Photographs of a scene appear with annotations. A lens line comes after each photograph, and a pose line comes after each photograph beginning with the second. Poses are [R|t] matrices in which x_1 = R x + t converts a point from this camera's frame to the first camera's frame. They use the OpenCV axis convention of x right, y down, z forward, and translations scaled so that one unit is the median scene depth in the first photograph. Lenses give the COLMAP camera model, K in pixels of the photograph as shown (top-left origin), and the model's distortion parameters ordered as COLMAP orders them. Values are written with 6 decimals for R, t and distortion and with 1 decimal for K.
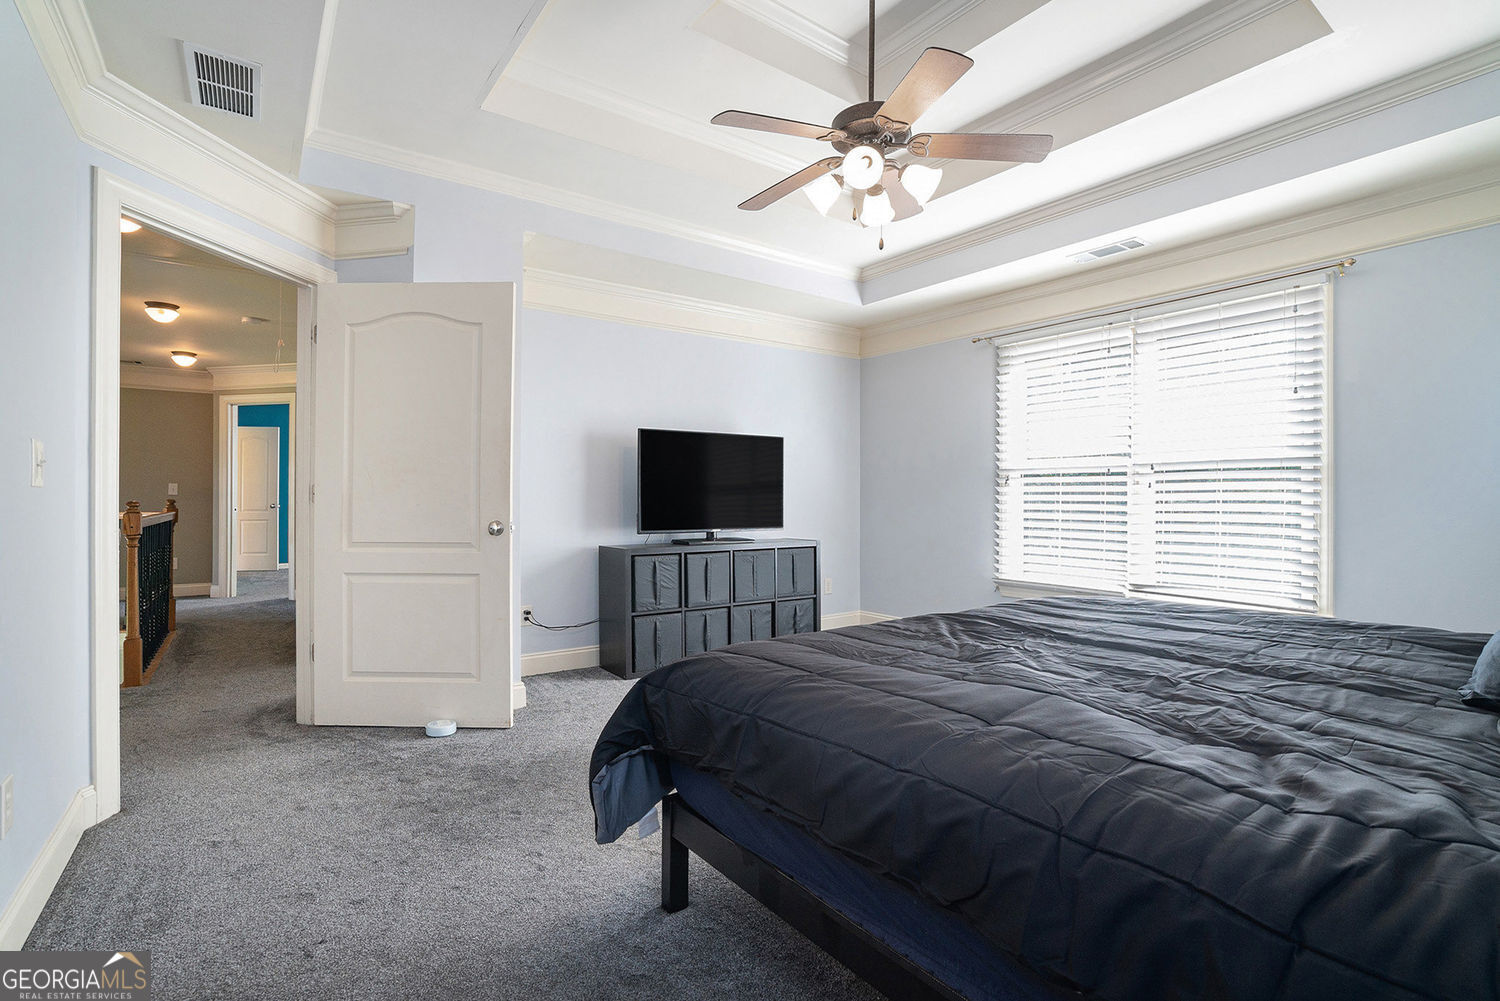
lens RADIAL K [[699.5, 0, 750.8], [0, 699.5, 490.8], [0, 0, 1]] dist [-0.031390, 0.005994]
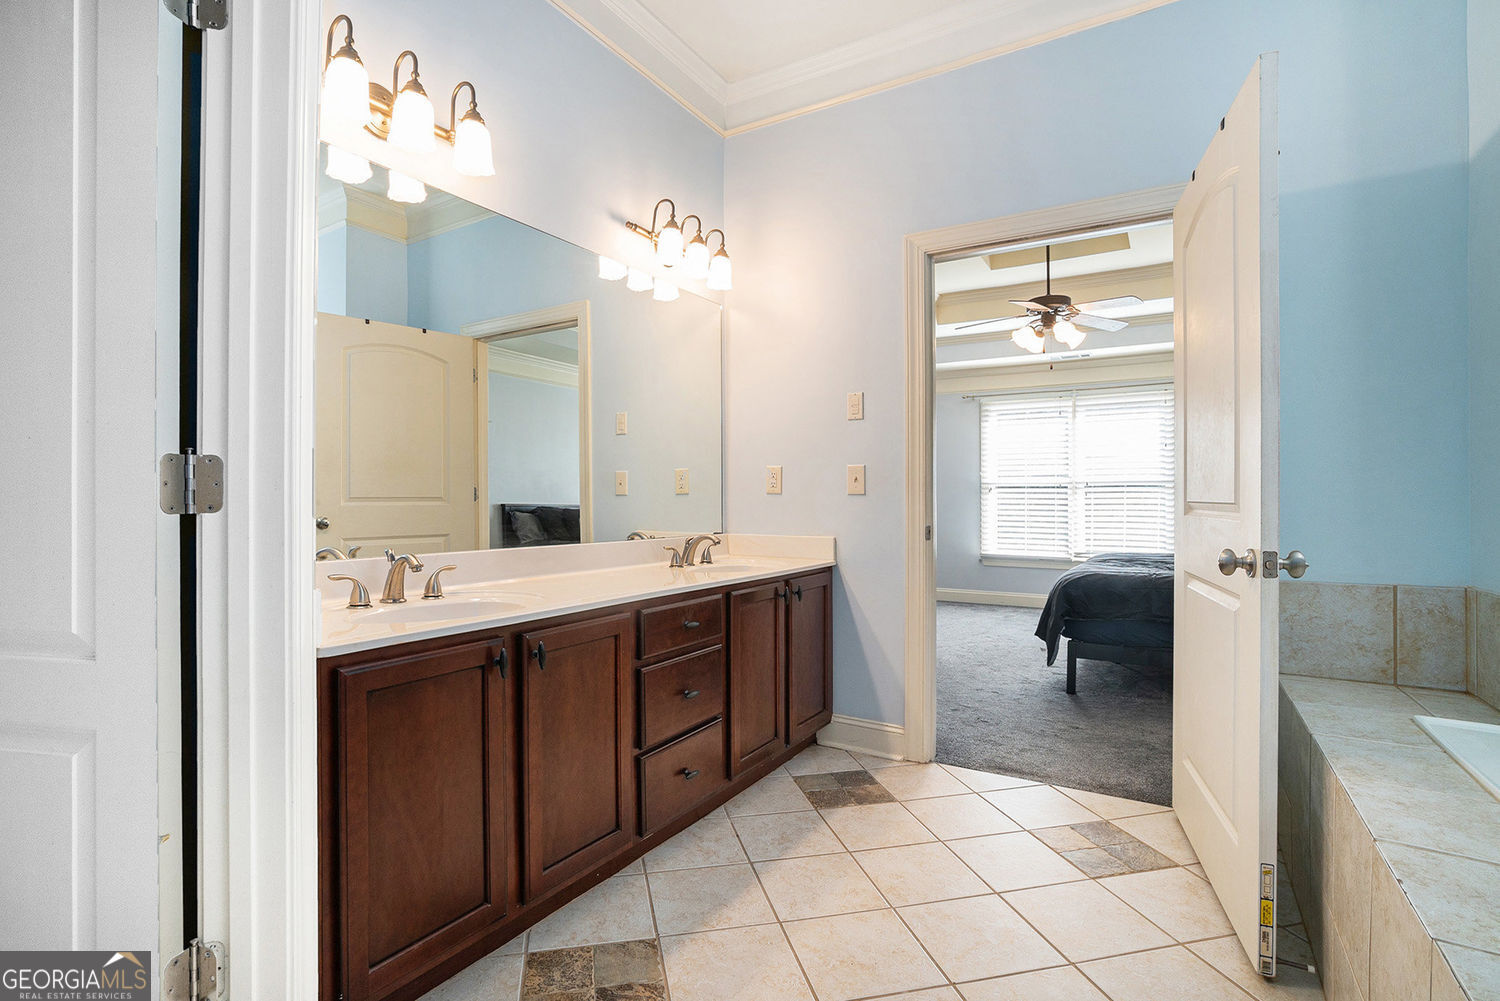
lens RADIAL K [[699.5, 0, 741.9], [0, 699.5, 496.7], [0, 0, 1]] dist [-0.031390, 0.005994]
pose [[0.930069, 0.002255, 0.367378, -0.812897], [-0.004837, 0.999970, 0.006109, -0.008986], [-0.367353, -0.007459, 0.930052, -0.276687]]
